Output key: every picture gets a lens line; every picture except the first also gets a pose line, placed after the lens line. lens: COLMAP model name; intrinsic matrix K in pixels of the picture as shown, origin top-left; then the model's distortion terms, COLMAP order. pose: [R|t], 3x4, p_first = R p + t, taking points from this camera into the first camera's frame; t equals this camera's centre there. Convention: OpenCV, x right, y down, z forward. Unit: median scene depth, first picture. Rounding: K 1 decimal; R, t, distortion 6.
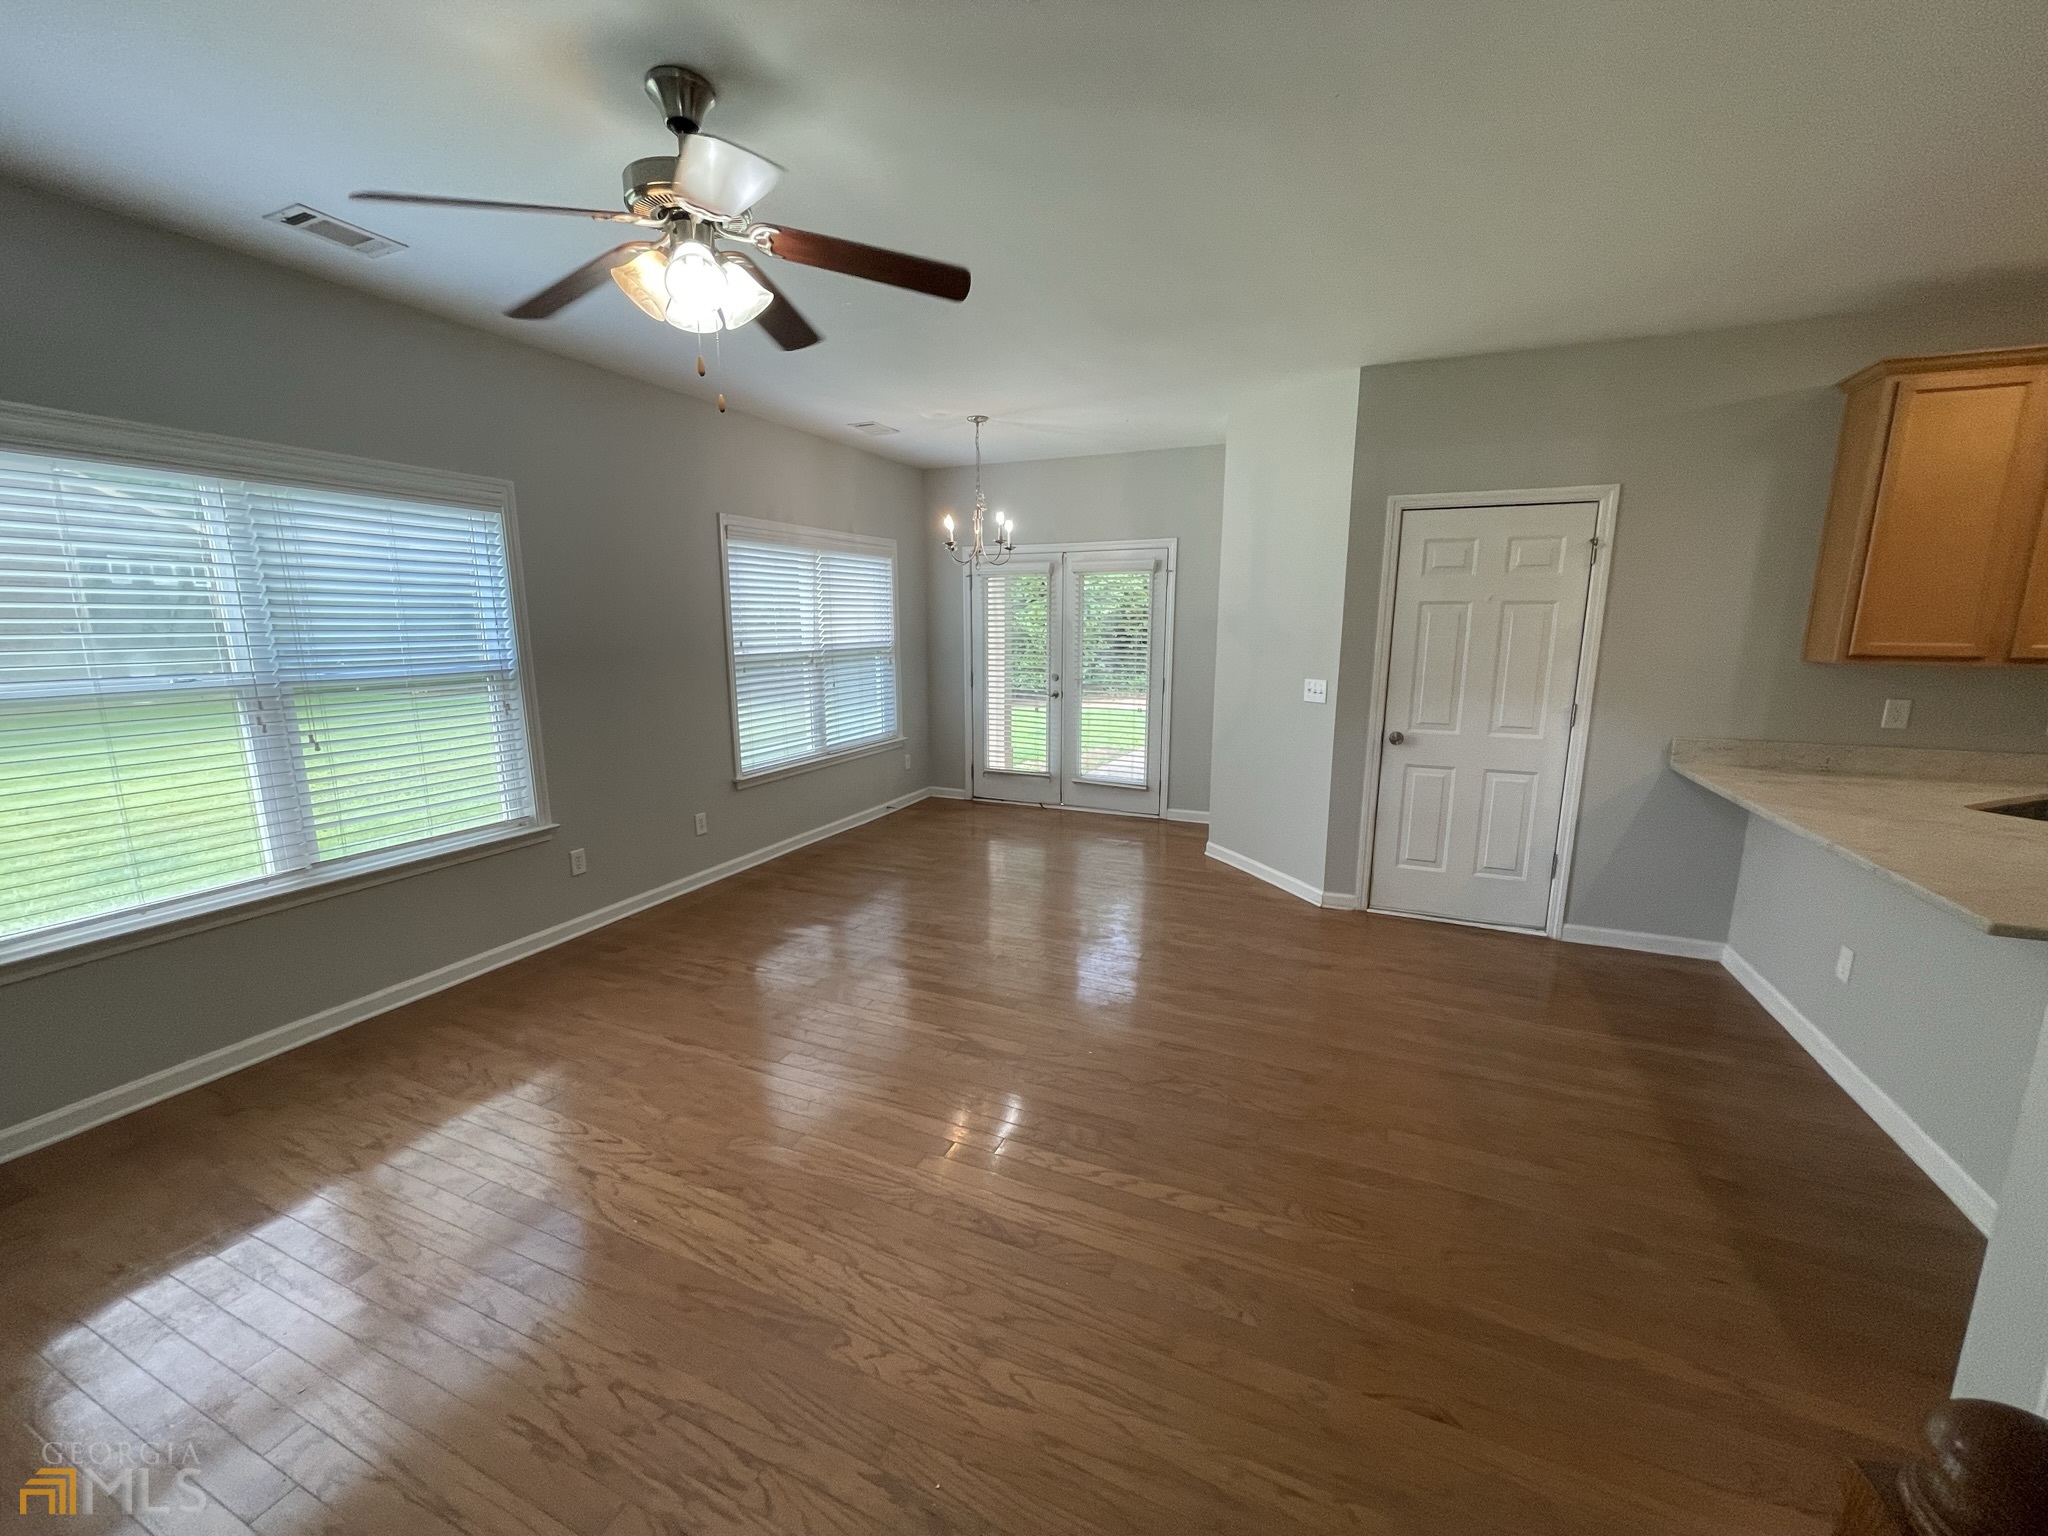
lens RADIAL K [[819.4, 0, 1005.4], [0, 819.4, 771.8], [0, 0, 1]] dist [0.002224, 0.000257]
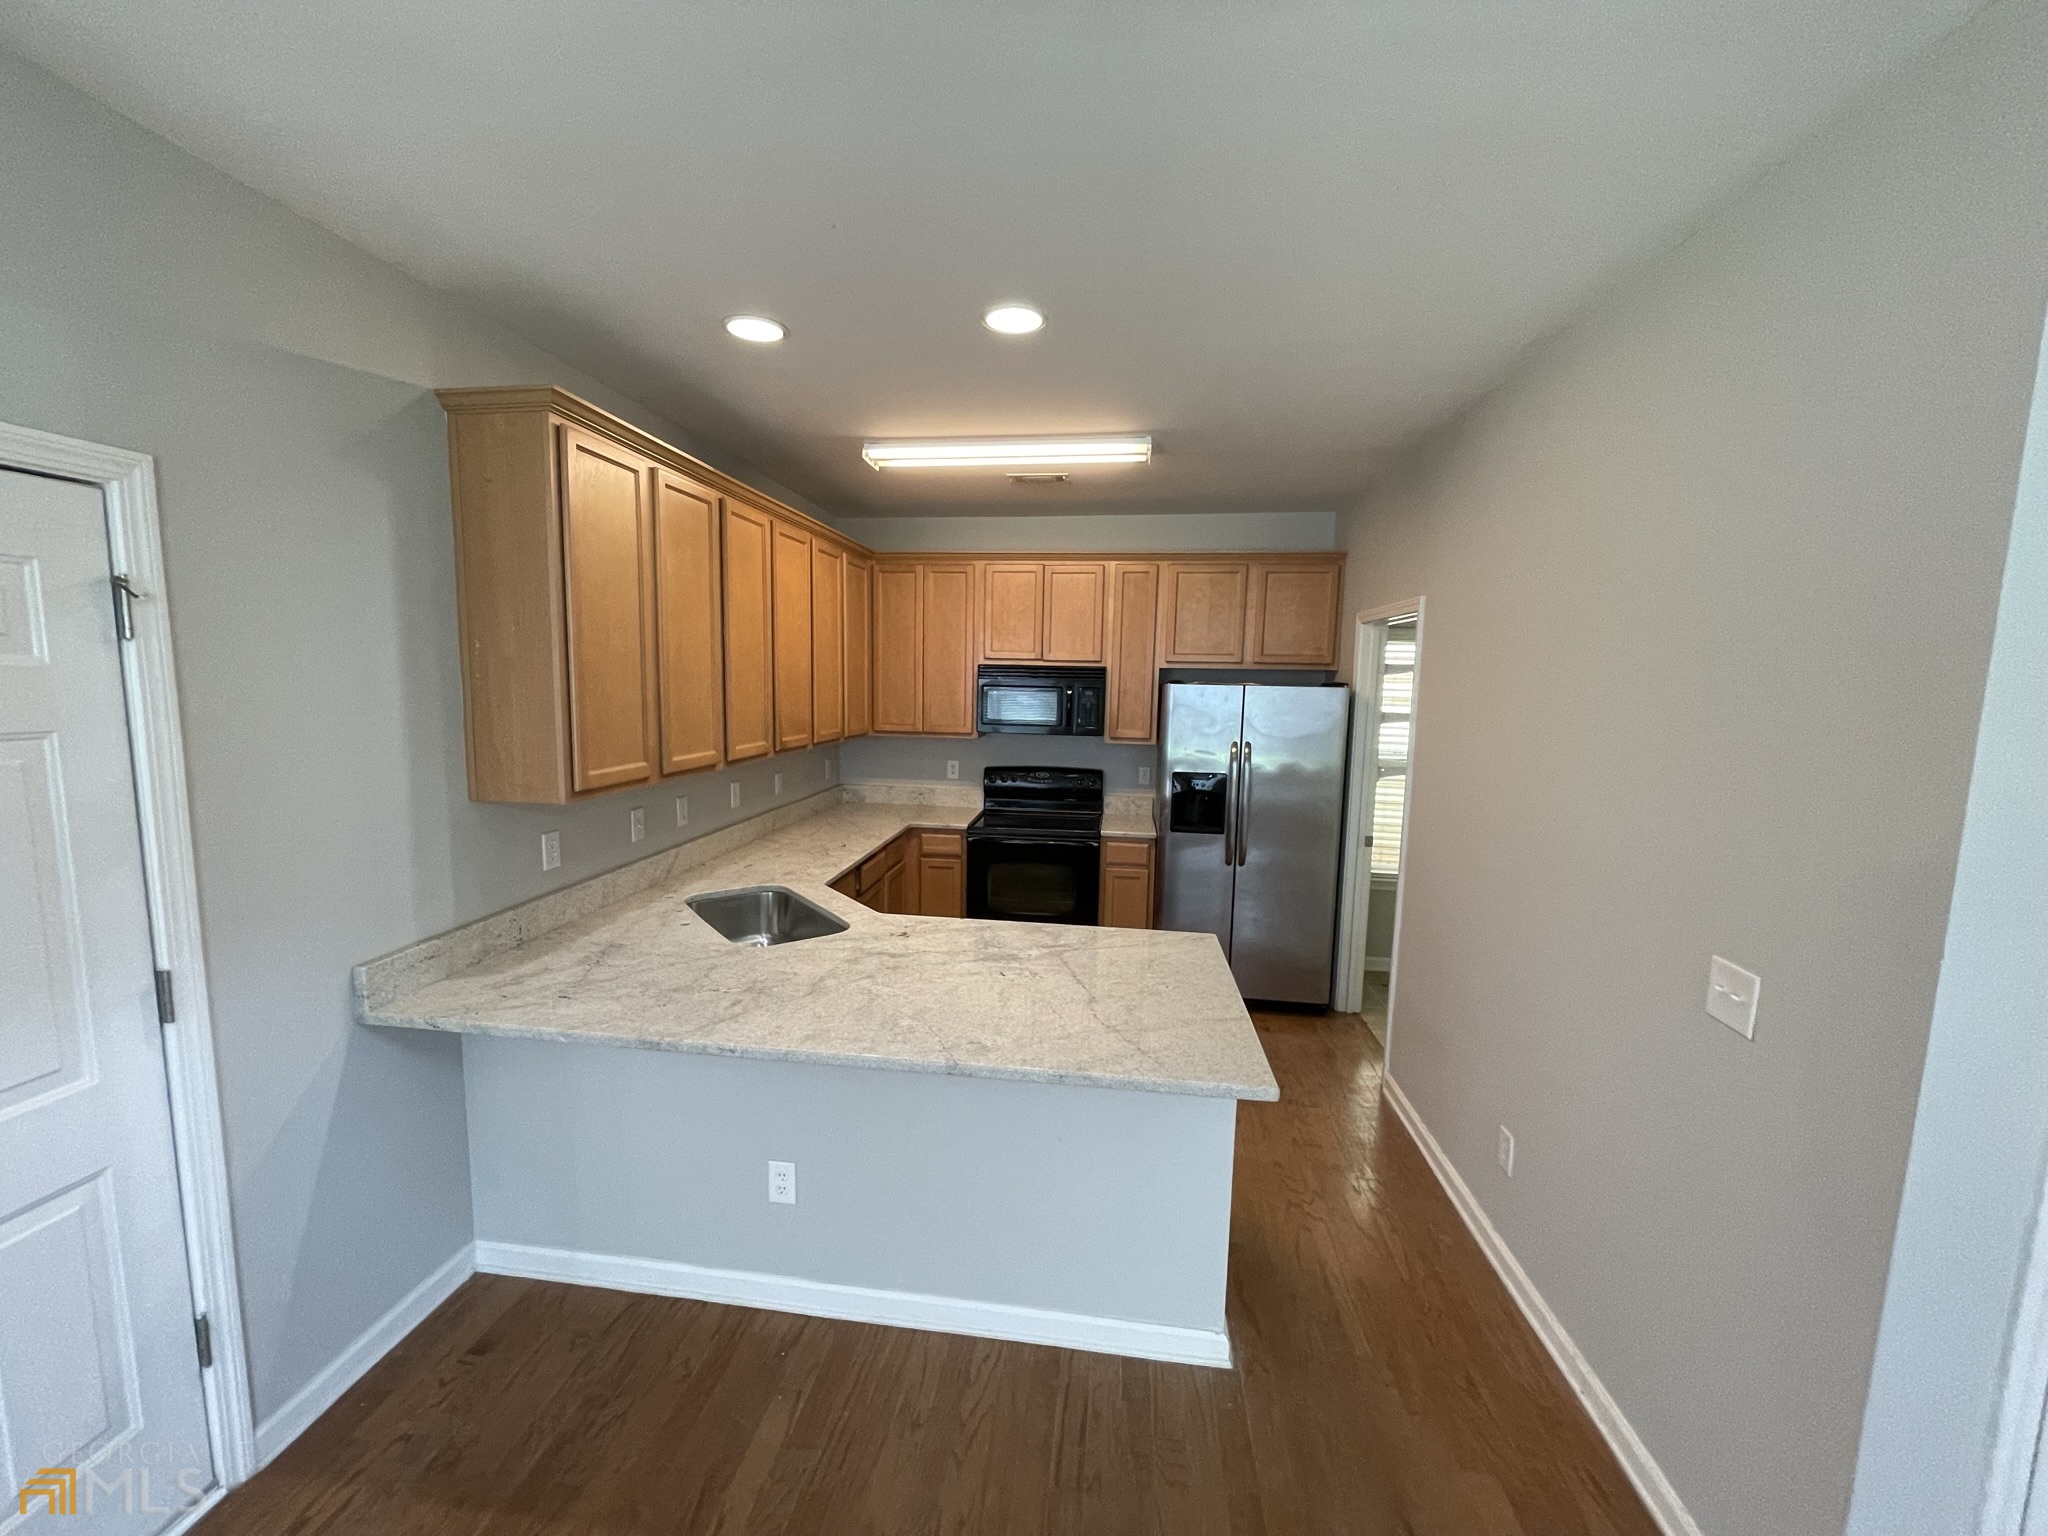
lens RADIAL K [[819.4, 0, 1005.4], [0, 819.4, 771.8], [0, 0, 1]] dist [0.002224, 0.000257]
pose [[-0.289701, -0.118455, 0.949759, 0.195366], [0.157904, 0.972799, 0.169494, -0.191291], [-0.944002, 0.199073, -0.263116, 0.713615]]
